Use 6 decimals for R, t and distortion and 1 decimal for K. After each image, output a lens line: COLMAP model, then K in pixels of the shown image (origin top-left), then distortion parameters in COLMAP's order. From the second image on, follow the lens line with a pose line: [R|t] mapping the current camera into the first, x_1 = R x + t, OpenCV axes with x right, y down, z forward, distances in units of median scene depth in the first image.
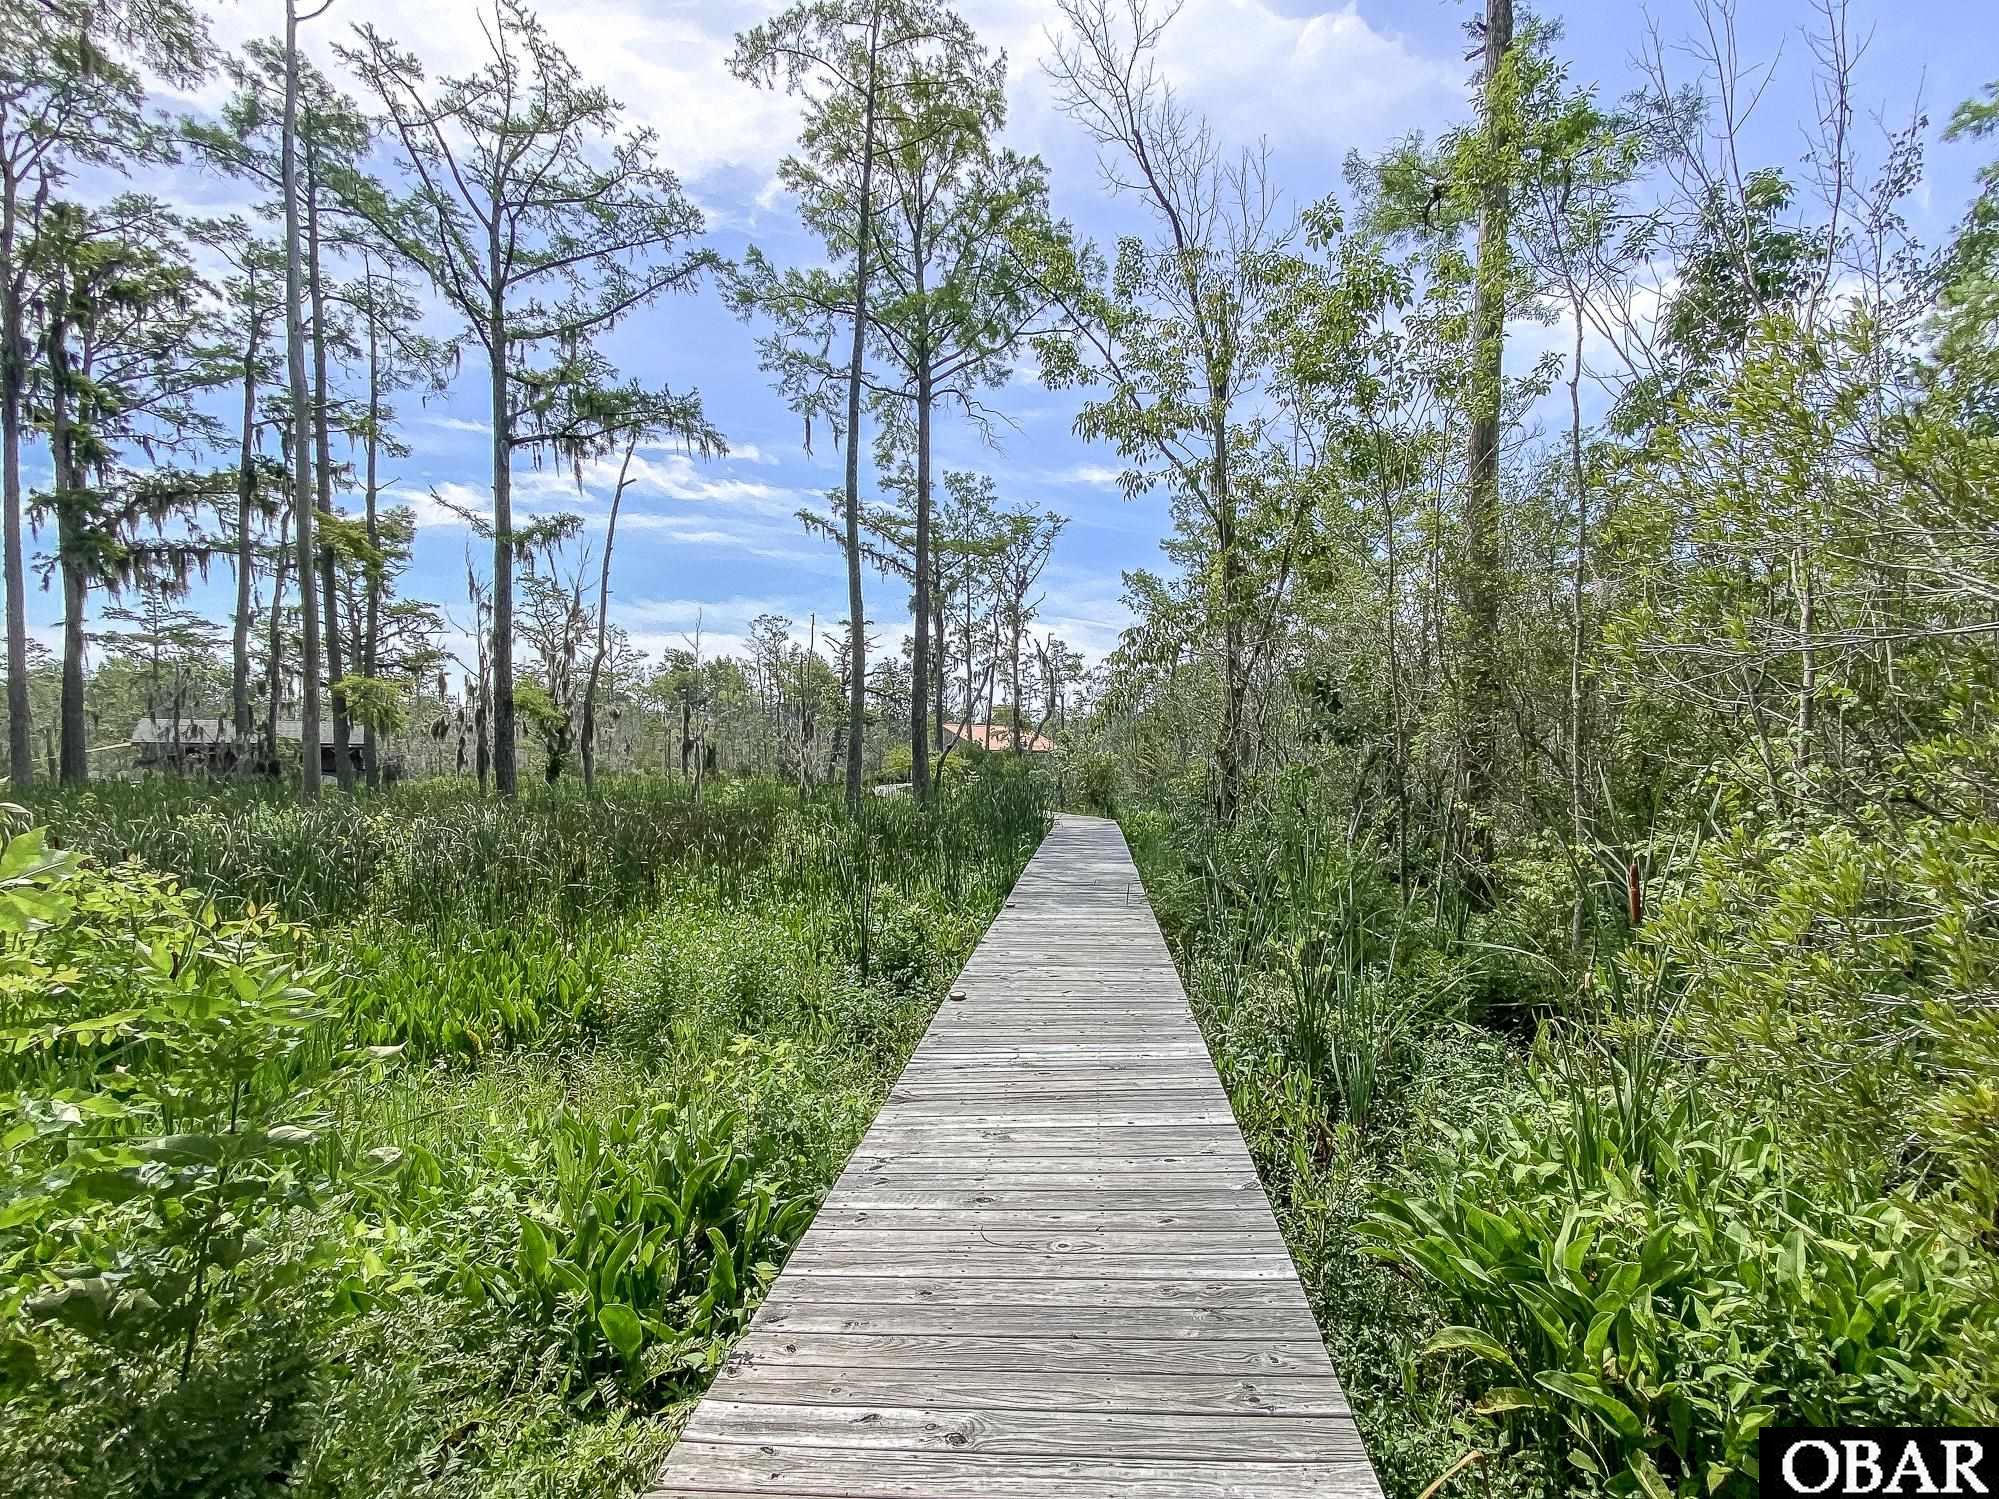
lens RADIAL K [[947.7, 0, 1006.6], [0, 947.7, 744.4], [0, 0, 1]] dist [-0.013169, -0.000717]
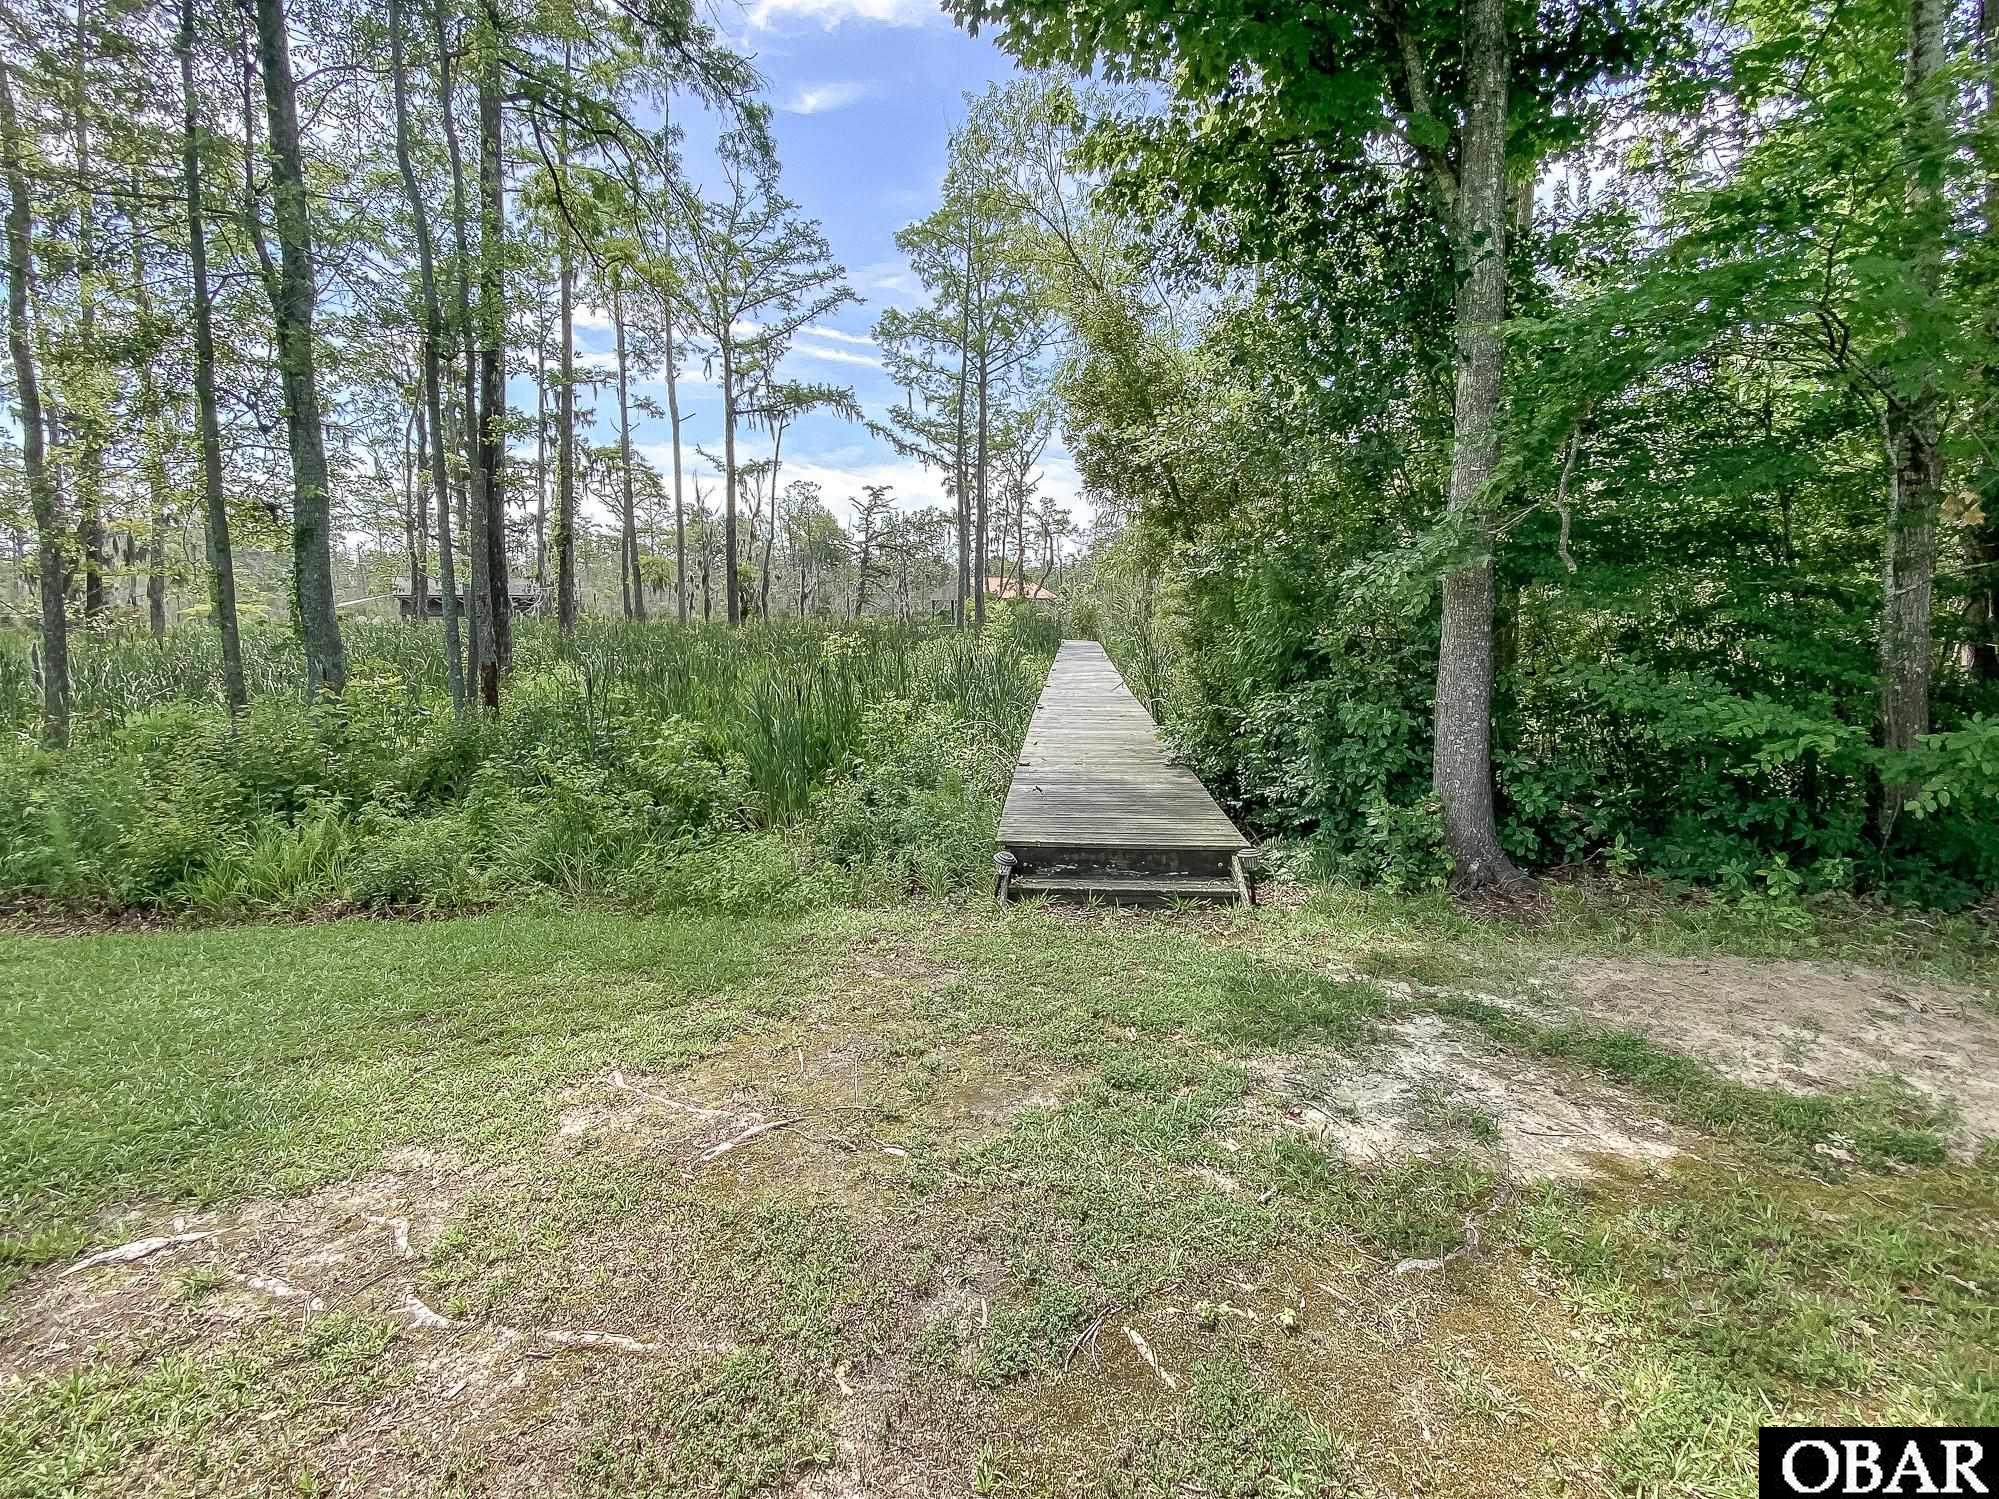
lens RADIAL K [[947.7, 0, 1006.6], [0, 947.7, 744.4], [0, 0, 1]] dist [-0.013169, -0.000717]
pose [[0.999684, -0.020229, 0.014905, -0.044120], [0.017610, 0.987177, 0.158653, 0.000156], [-0.017923, -0.158340, 0.987222, -0.396876]]
